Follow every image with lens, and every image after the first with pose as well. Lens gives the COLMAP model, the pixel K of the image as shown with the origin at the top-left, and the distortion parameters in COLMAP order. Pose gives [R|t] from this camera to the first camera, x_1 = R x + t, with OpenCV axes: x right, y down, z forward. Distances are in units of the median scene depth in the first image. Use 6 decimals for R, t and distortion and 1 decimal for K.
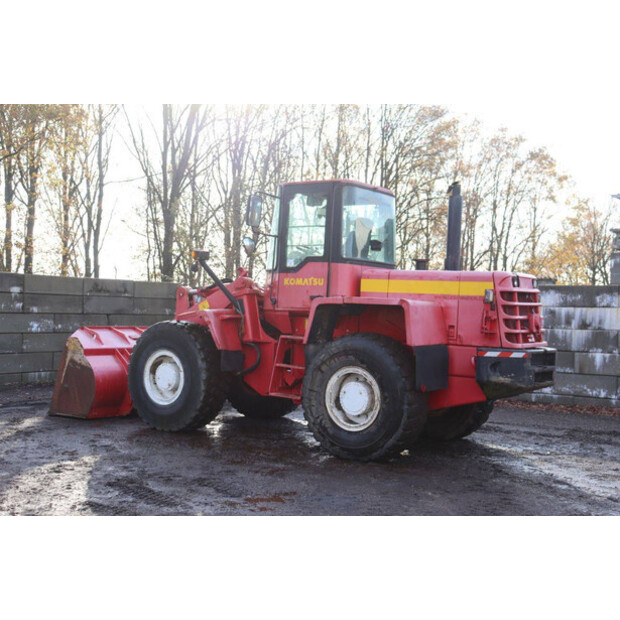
lens RADIAL K [[918.8, 0, 310.9], [0, 918.8, 311.0], [0, 0, 1]] dist [0.000877, 0.000000]
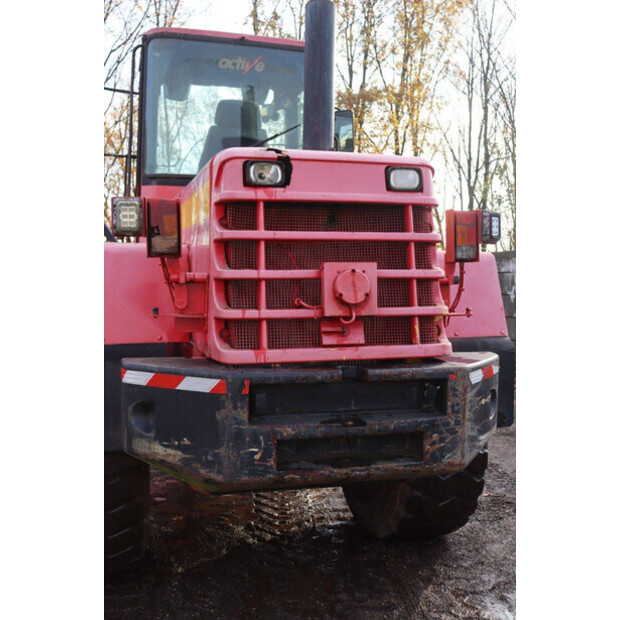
lens RADIAL K [[726.2, 0, 312.9], [0, 726.2, 315.1], [0, 0, 1]] dist [-0.026789, 0.000000]
pose [[0.760603, 0.006567, -0.649184, 0.370556], [0.015262, 0.999492, 0.027992, 0.013483], [0.649038, -0.031199, 0.760116, 0.710620]]
